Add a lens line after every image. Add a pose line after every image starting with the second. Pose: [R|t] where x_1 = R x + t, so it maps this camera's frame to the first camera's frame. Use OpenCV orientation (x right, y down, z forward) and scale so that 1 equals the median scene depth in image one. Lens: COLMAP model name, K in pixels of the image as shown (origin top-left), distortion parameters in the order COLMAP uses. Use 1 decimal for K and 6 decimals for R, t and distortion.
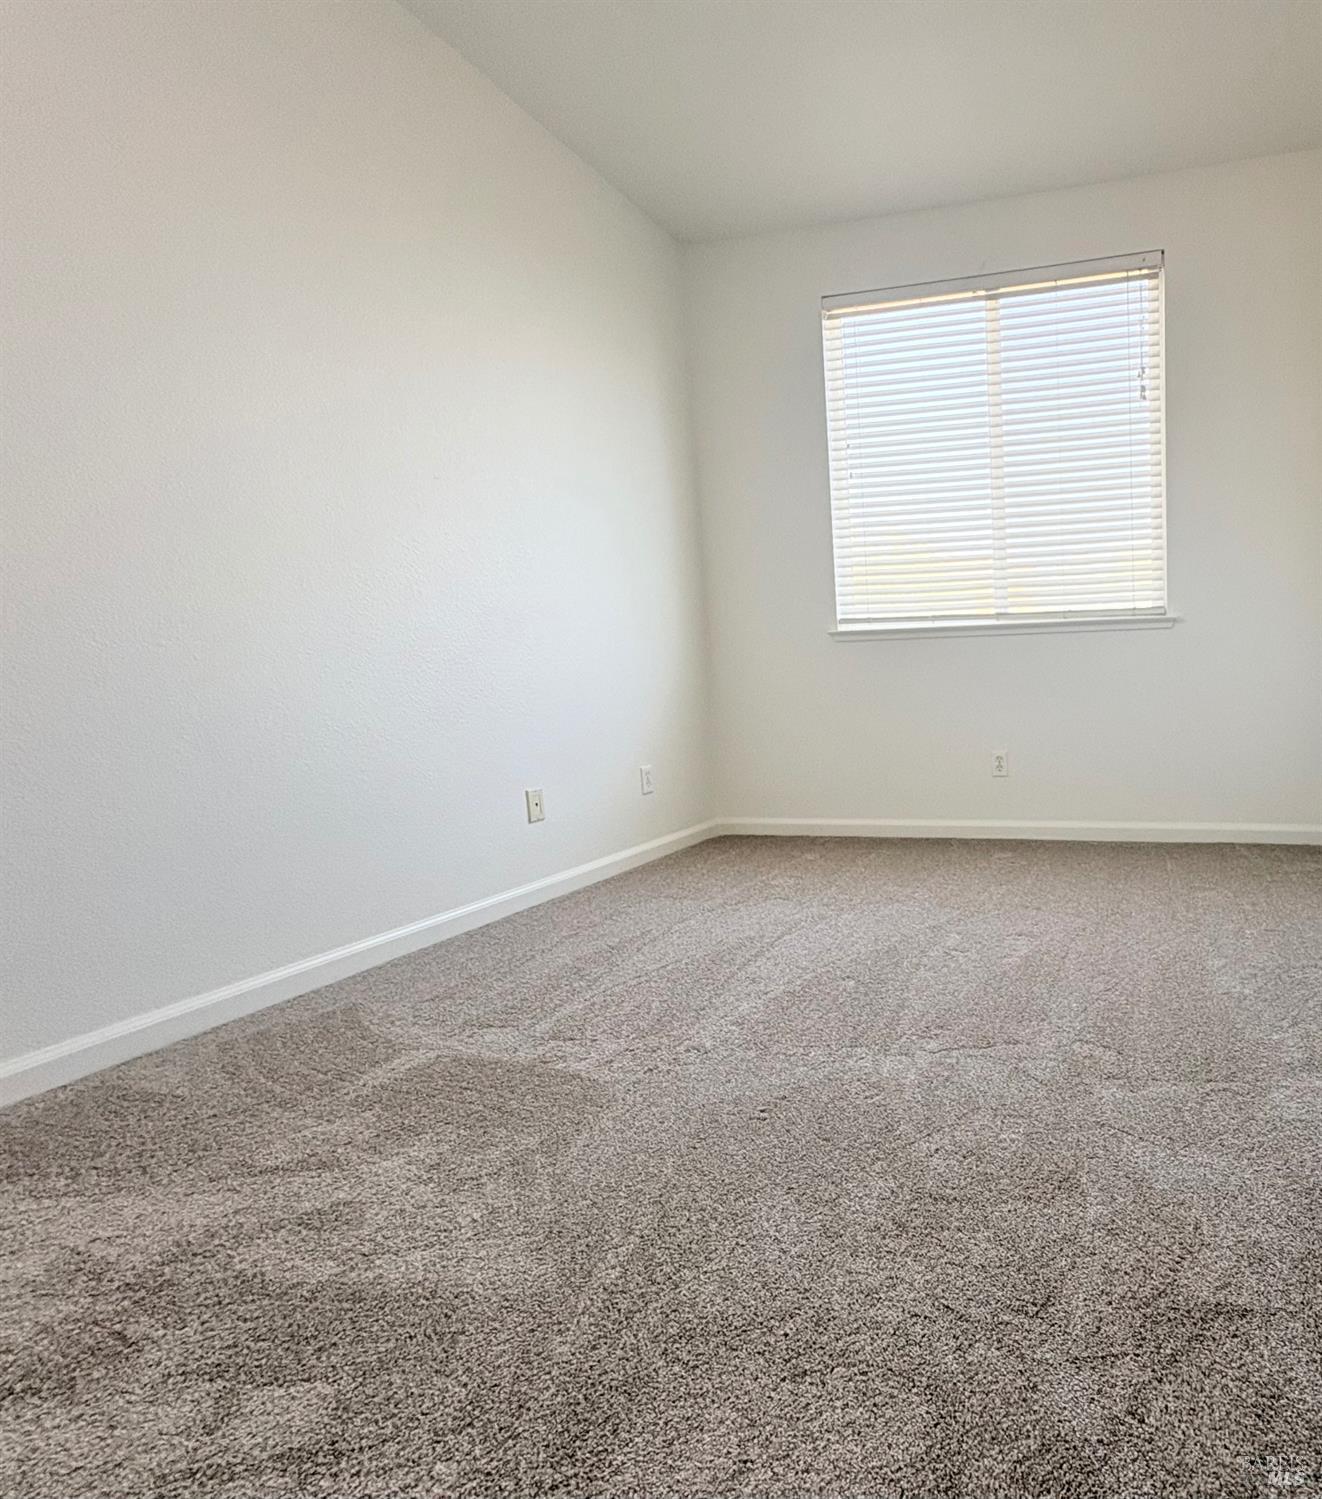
lens RADIAL K [[688.8, 0, 662.6], [0, 688.8, 709.4], [0, 0, 1]] dist [0.000101, 0.000501]
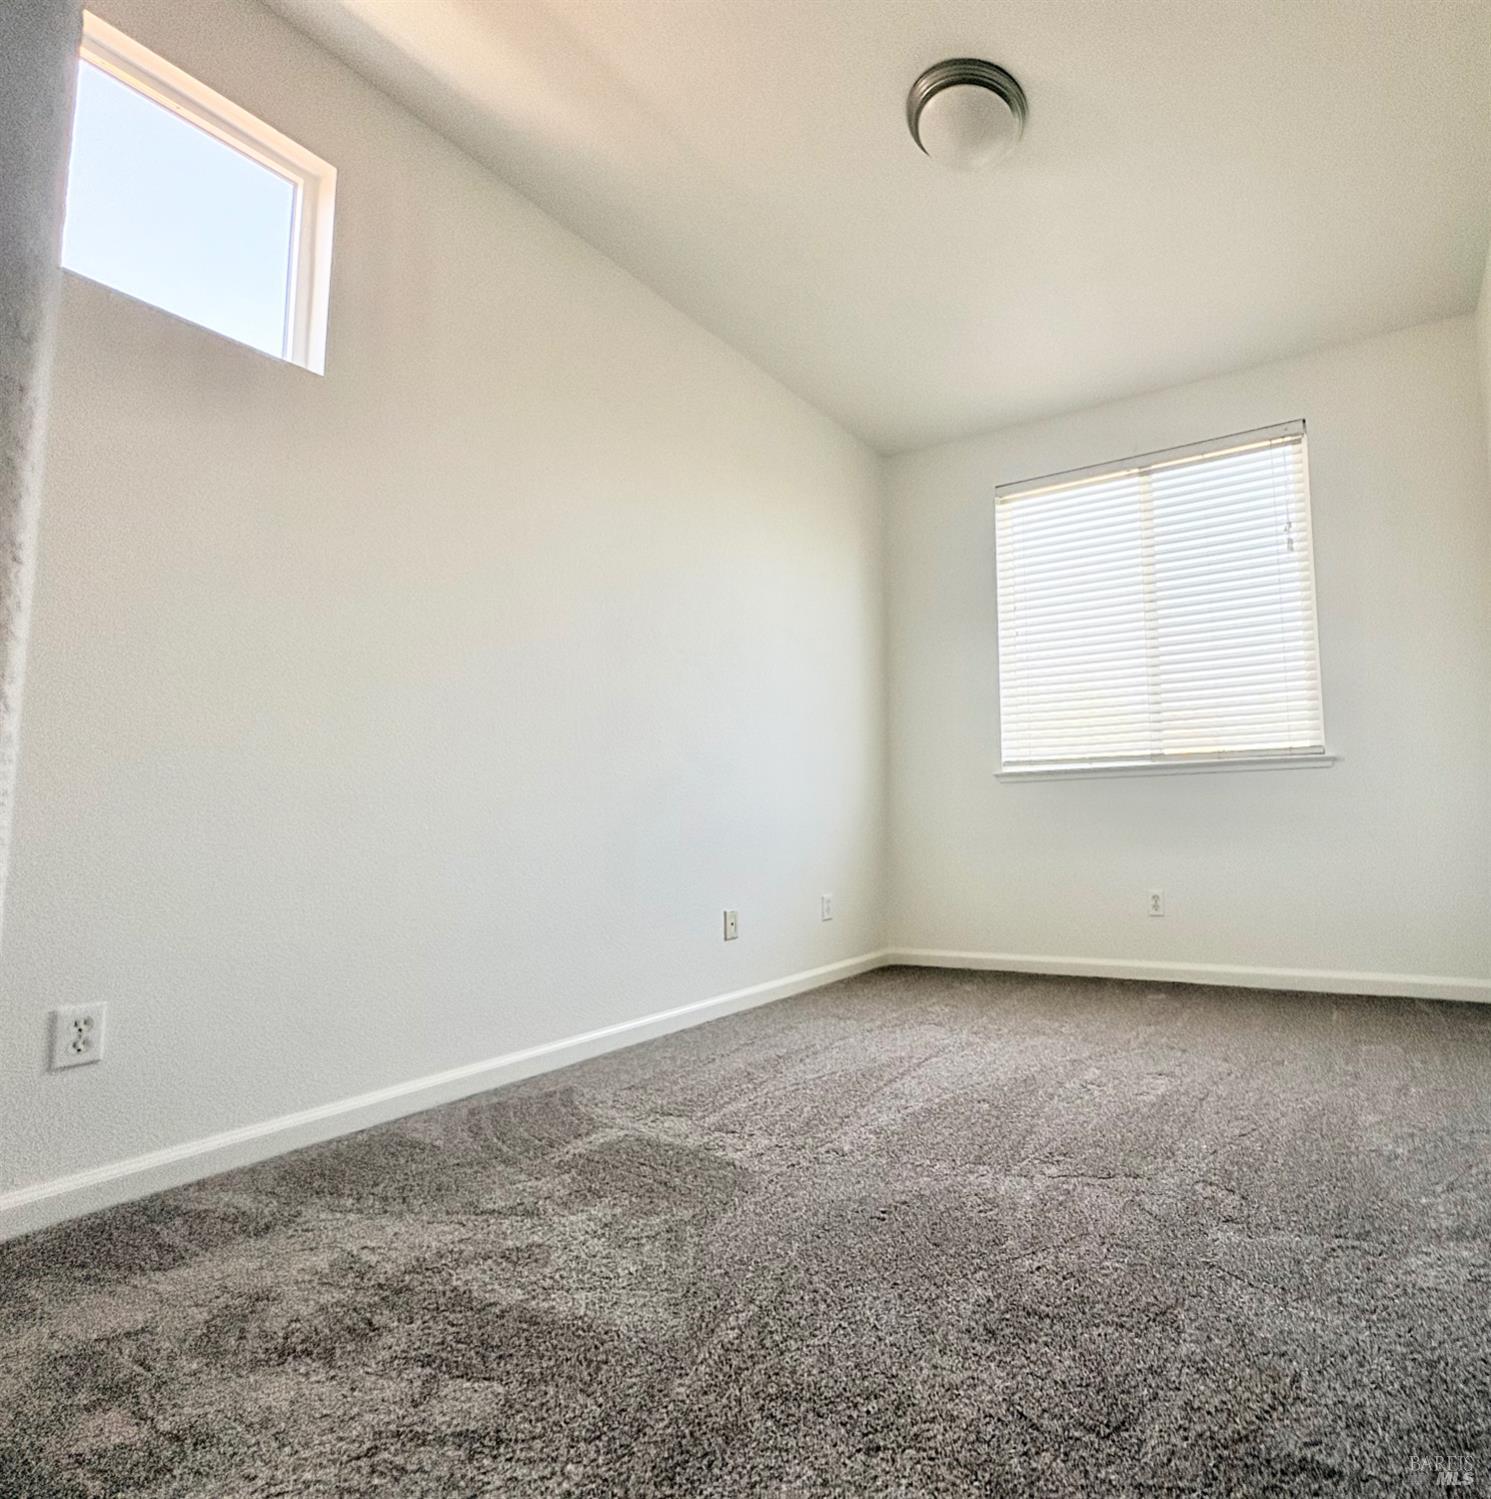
lens RADIAL K [[992.9, 0, 745.5], [0, 992.9, 749.5], [0, 0, 1]] dist [-0.000551, 0.003853]
pose [[0.925161, -0.001534, -0.379571, 0.520350], [-0.085634, 0.973367, -0.212657, 0.234206], [0.369788, 0.229247, 0.900390, -0.593835]]
